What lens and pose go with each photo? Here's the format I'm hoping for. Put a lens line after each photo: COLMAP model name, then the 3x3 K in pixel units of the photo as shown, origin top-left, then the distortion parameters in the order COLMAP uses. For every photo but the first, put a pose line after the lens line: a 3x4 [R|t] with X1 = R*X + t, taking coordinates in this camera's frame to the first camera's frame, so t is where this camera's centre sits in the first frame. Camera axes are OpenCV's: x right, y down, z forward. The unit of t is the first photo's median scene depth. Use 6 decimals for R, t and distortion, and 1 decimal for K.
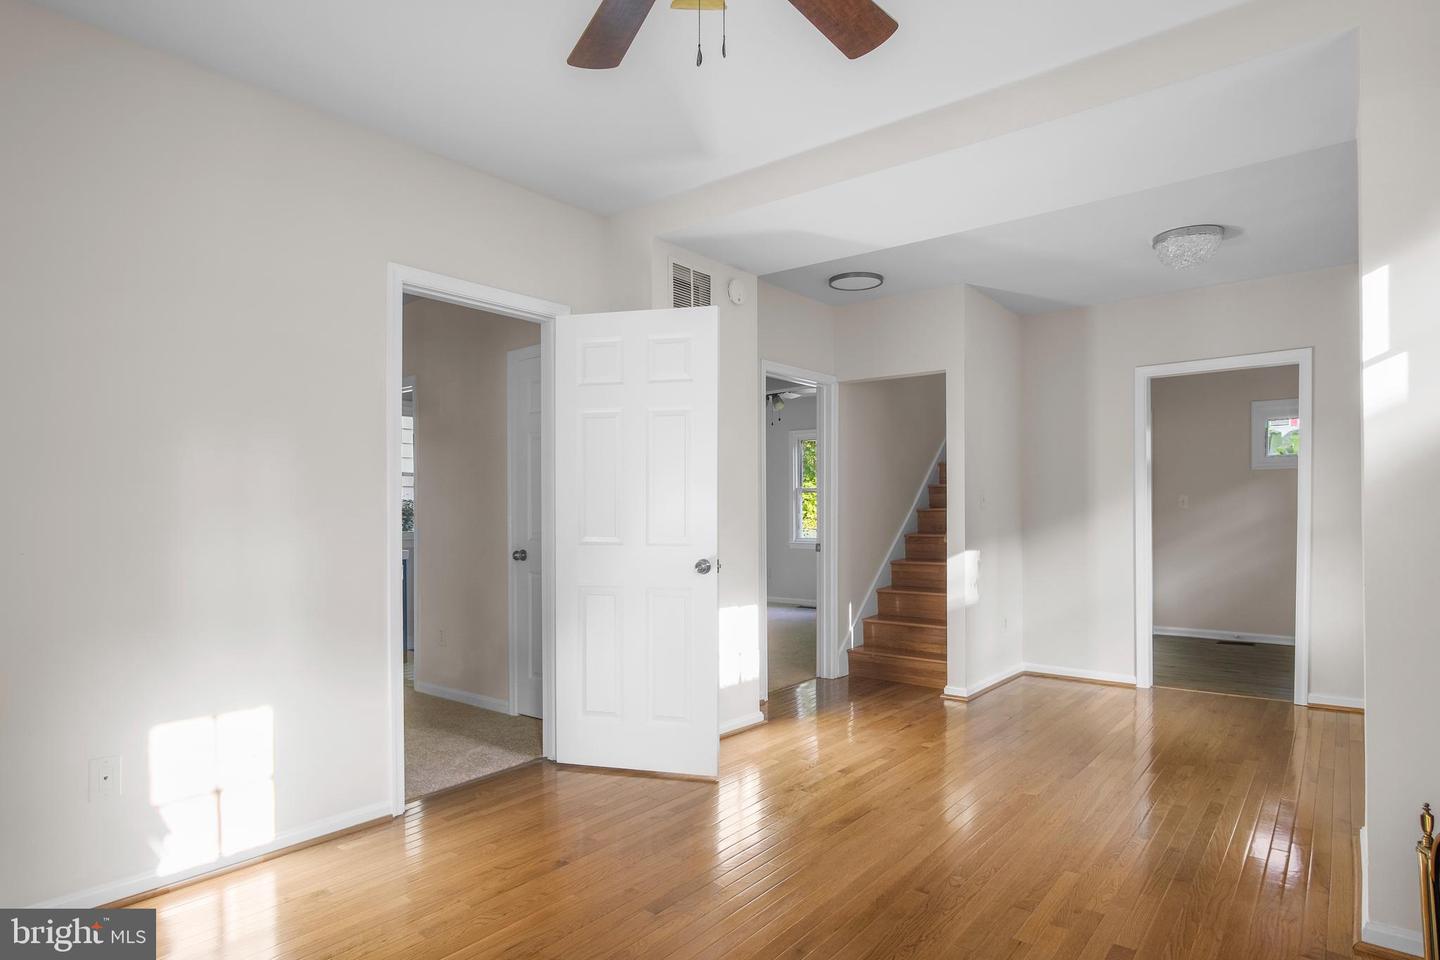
lens RADIAL K [[808.6, 0, 720.9], [0, 808.6, 508.8], [0, 0, 1]] dist [-0.018606, 0.000398]
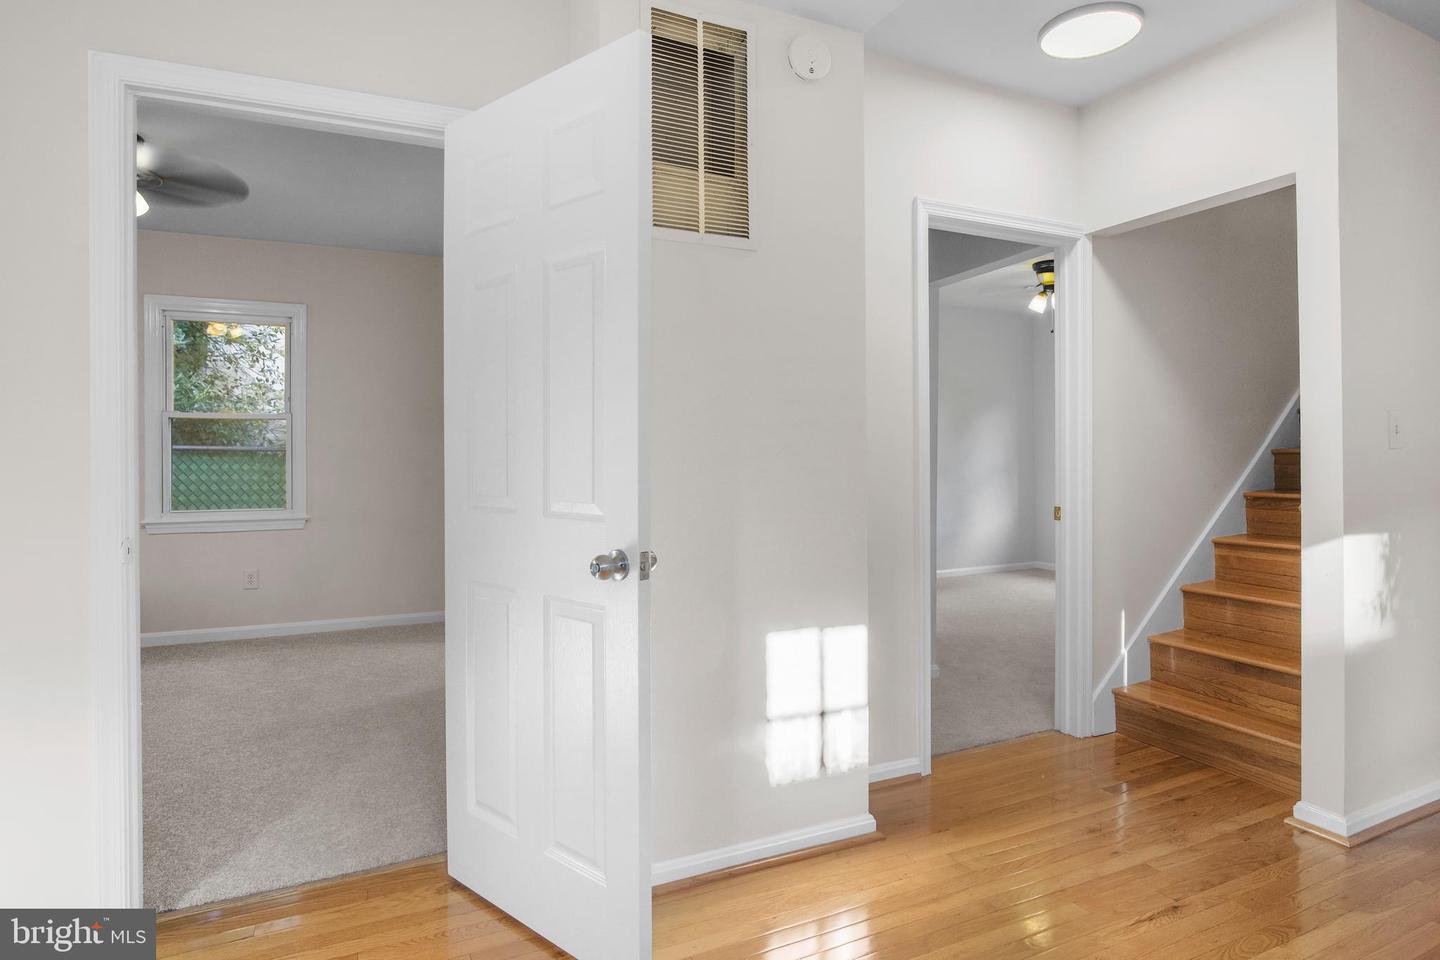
lens RADIAL K [[770.7, 0, 716.8], [0, 770.7, 451.4], [0, 0, 1]] dist [-0.026147, 0.000065]
pose [[0.893441, -0.002047, -0.449176, 0.167305], [0.001344, 0.999997, -0.001883, 0.002376], [0.449179, 0.001078, 0.893441, 0.420079]]
